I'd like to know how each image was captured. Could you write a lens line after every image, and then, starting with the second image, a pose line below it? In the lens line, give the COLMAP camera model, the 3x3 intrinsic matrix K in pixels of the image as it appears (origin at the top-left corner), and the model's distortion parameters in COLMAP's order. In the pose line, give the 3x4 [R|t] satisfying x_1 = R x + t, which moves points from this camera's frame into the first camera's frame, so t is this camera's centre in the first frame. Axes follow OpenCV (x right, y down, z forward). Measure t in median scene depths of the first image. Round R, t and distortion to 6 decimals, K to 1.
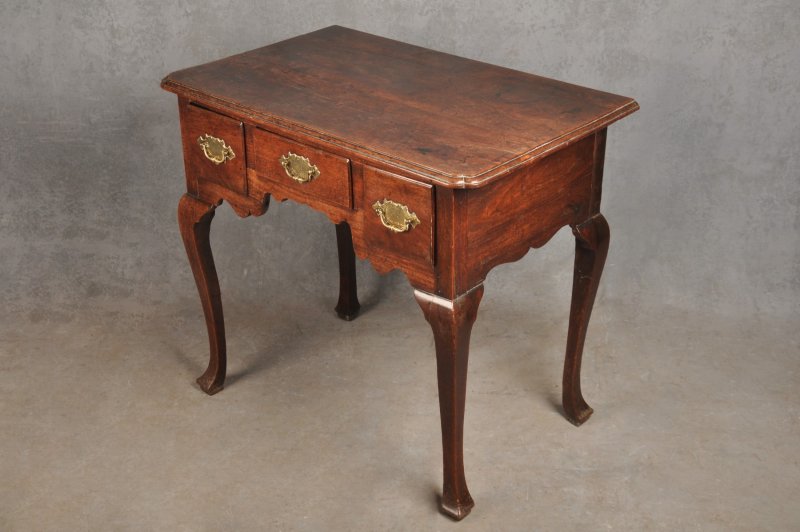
lens RADIAL K [[1122.4, 0, 400.0], [0, 1122.4, 266.0], [0, 0, 1]] dist [0.024941, 0.391066]
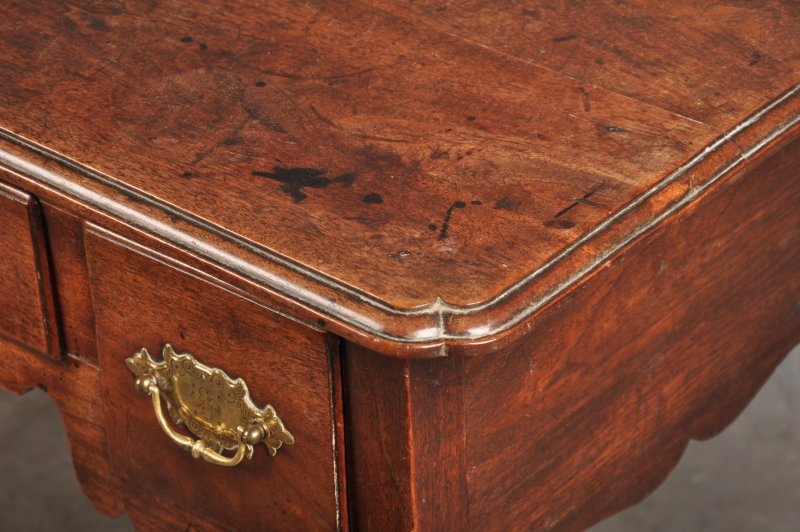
lens RADIAL K [[2404.6, 0, 400.0], [0, 2404.6, 266.0], [0, 0, 1]] dist [0.783883, 0.436484]
pose [[0.999162, -0.037979, 0.015250, 0.035311], [0.036199, 0.993954, 0.103656, -0.137196], [-0.019095, -0.103017, 0.994496, 0.395479]]
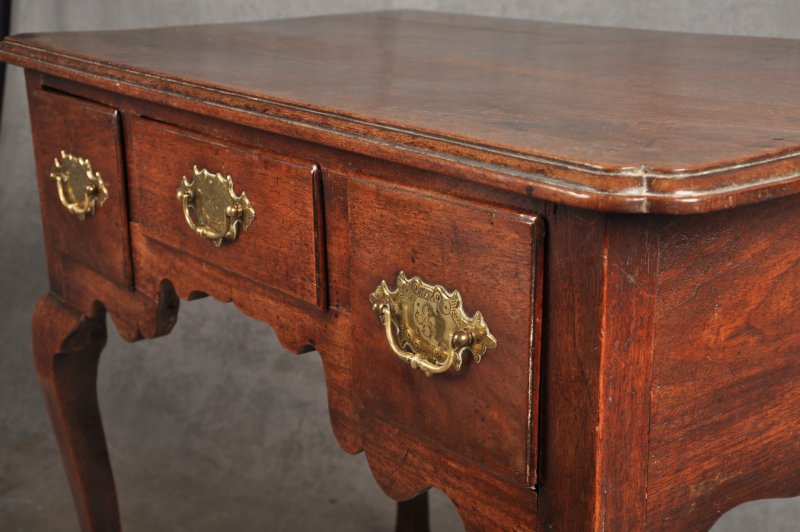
lens RADIAL K [[1122.4, 0, 400.0], [0, 1122.4, 266.0], [0, 0, 1]] dist [0.024941, 0.391066]
pose [[0.986333, 0.046953, -0.157935, 0.038323], [-0.075027, 0.981382, -0.176804, -0.002604], [0.146693, 0.186237, 0.971492, 0.663138]]
